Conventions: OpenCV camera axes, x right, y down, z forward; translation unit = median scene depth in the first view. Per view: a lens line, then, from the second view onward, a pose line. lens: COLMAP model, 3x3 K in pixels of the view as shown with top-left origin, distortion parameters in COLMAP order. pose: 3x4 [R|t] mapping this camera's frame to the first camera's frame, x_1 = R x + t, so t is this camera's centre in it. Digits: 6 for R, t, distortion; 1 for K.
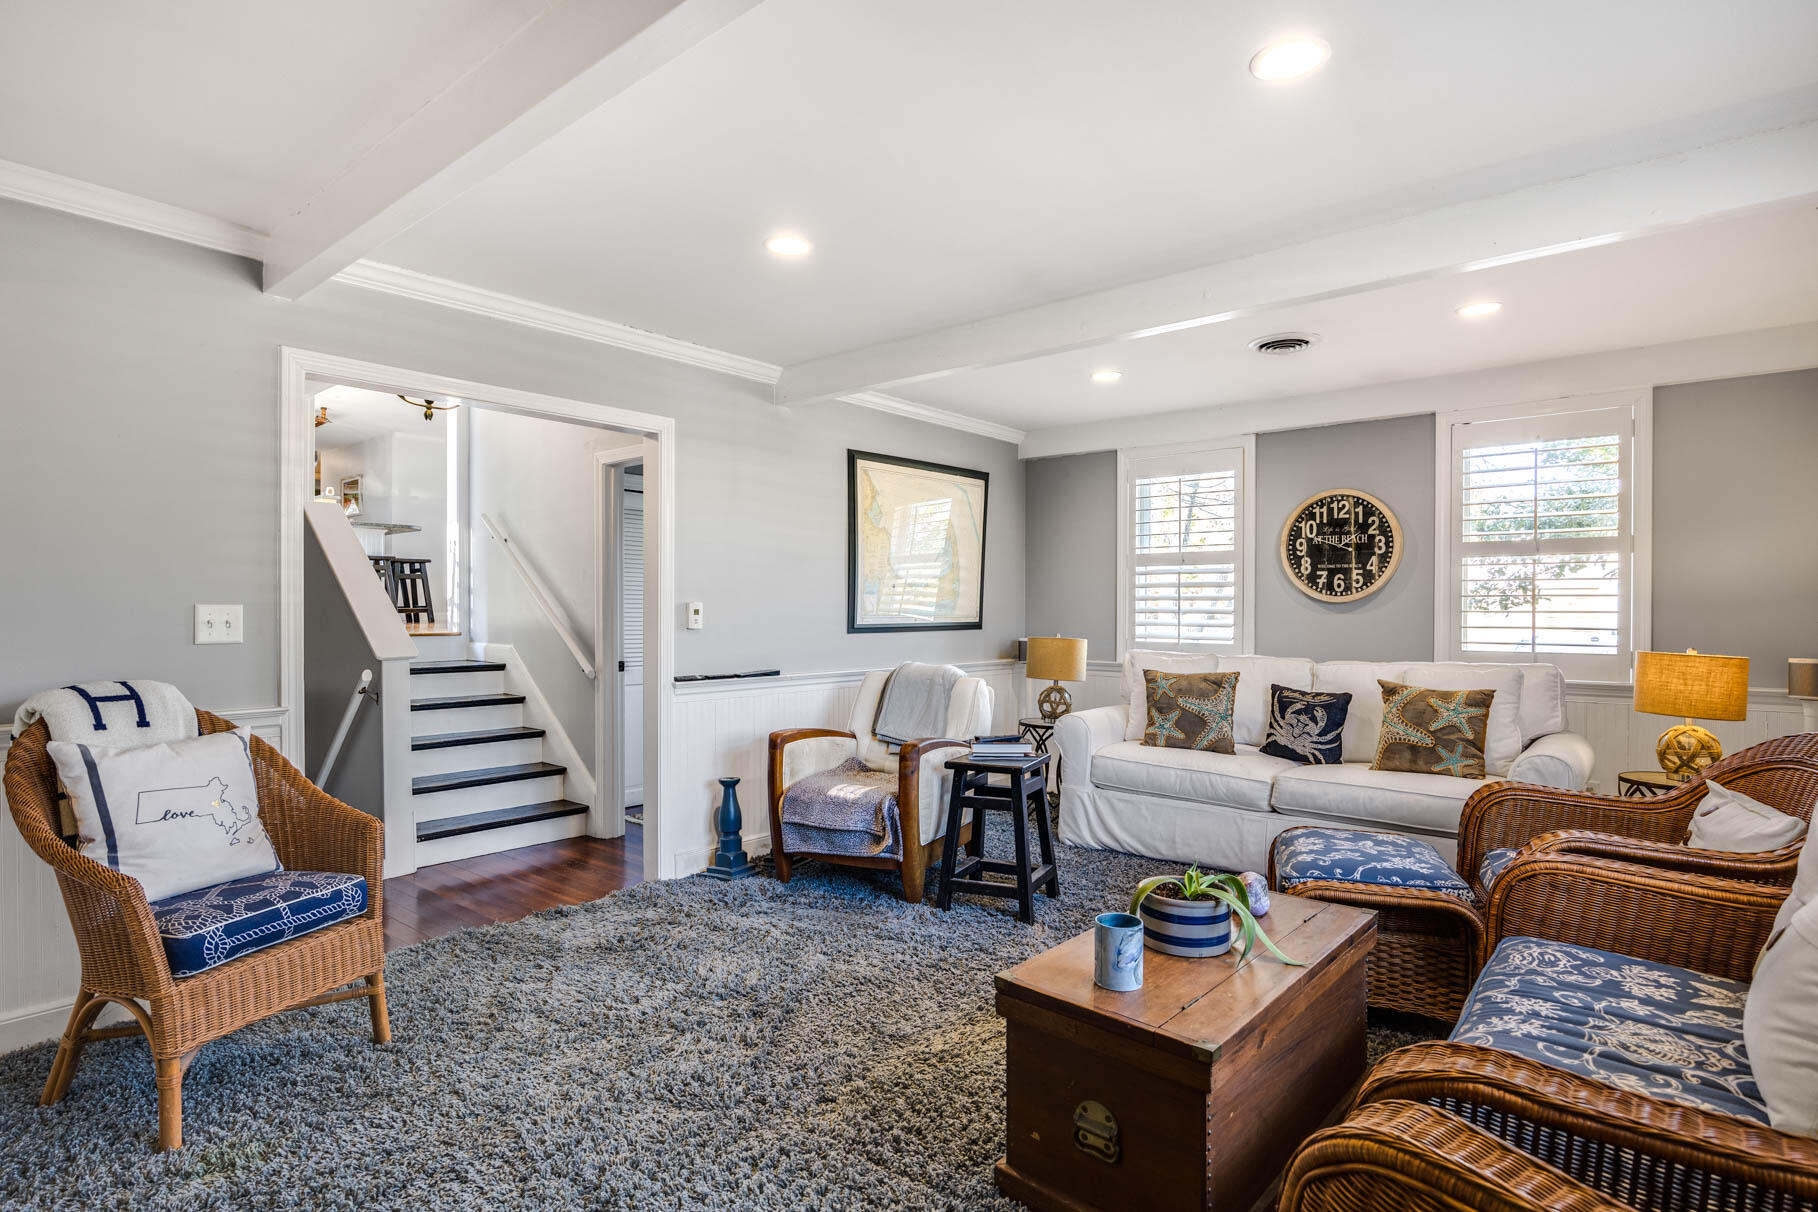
lens RADIAL K [[907.5, 0, 909.0], [0, 907.5, 606.0], [0, 0, 1]] dist [-0.002390, -0.000472]
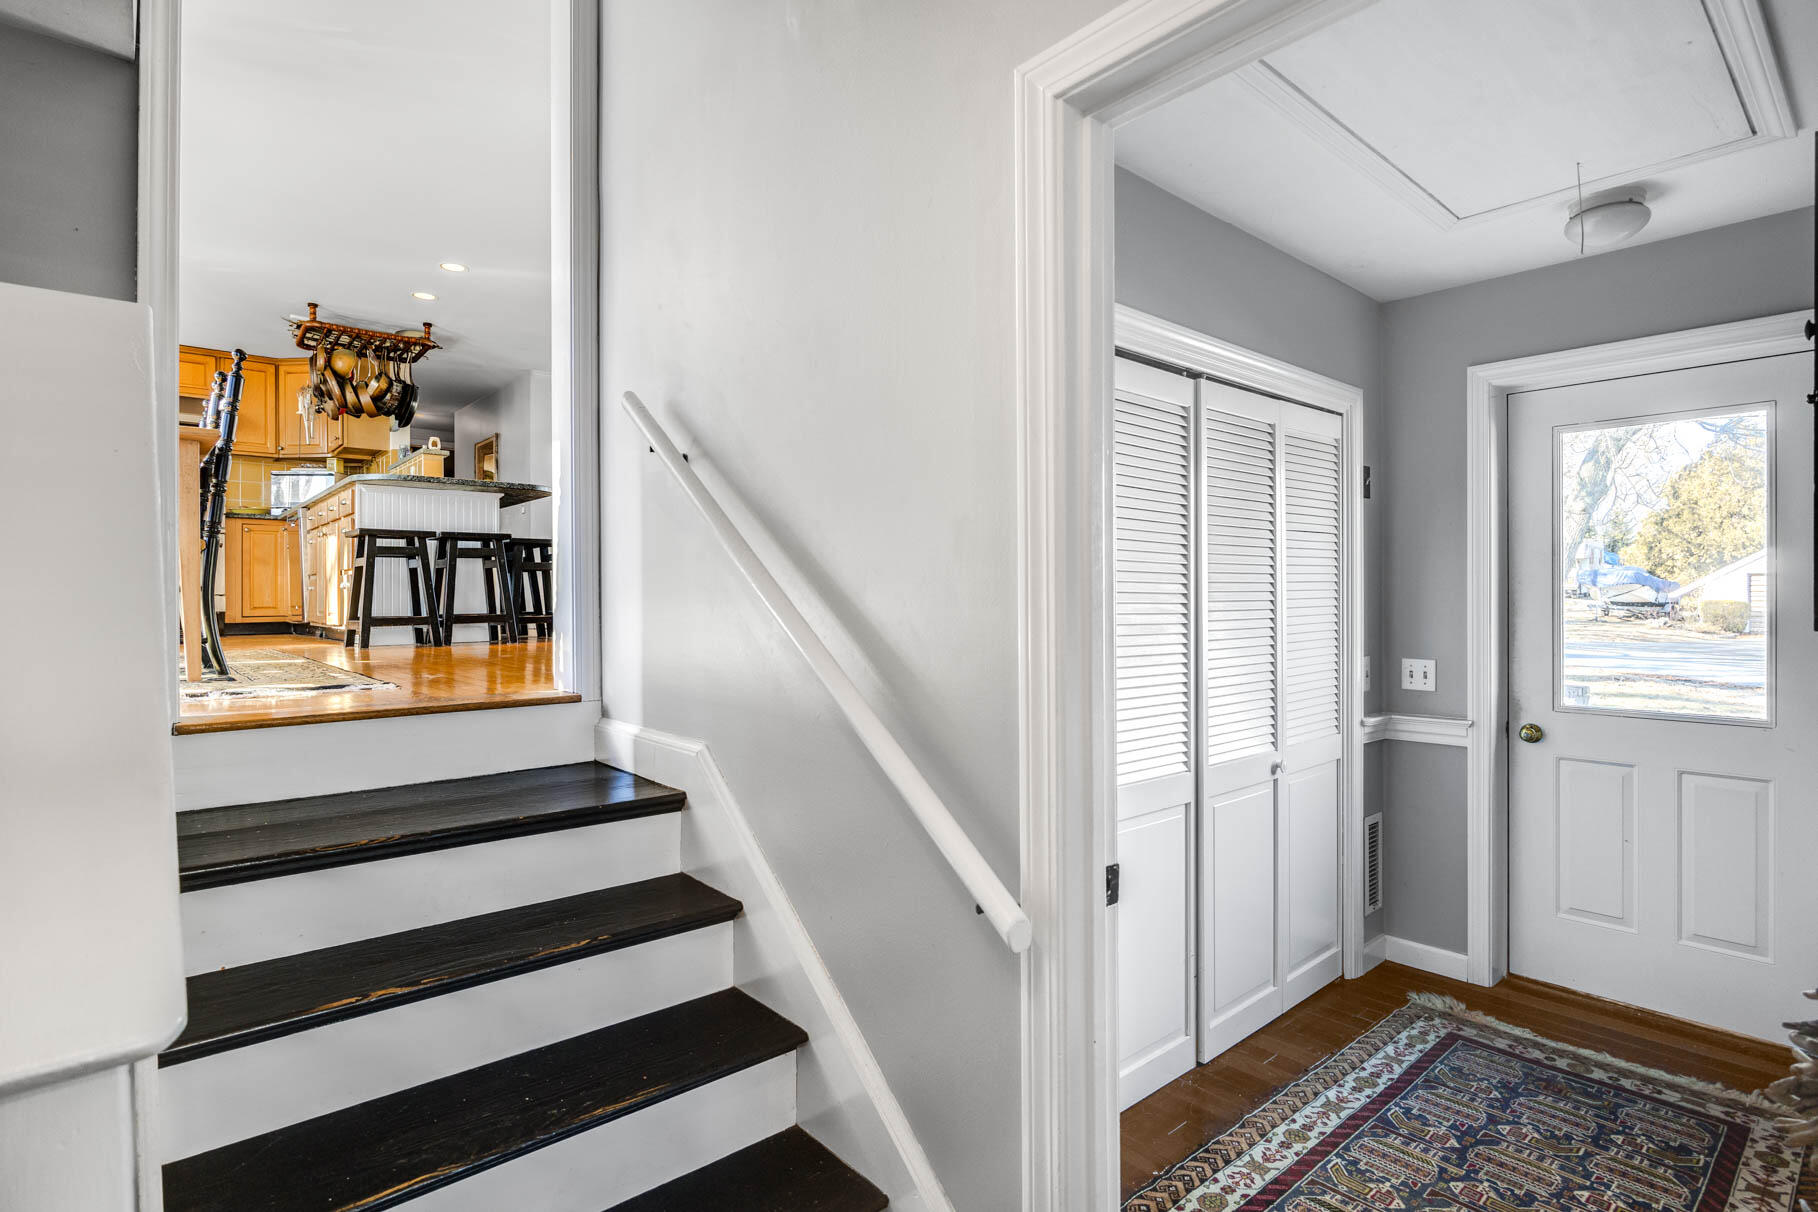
lens RADIAL K [[907.5, 0, 909.0], [0, 907.5, 606.0], [0, 0, 1]] dist [-0.002390, -0.000472]
pose [[0.986375, -0.001784, -0.164504, -0.281652], [0.003186, 0.999961, 0.008260, -0.013374], [0.164483, -0.008671, 0.986342, 0.622754]]
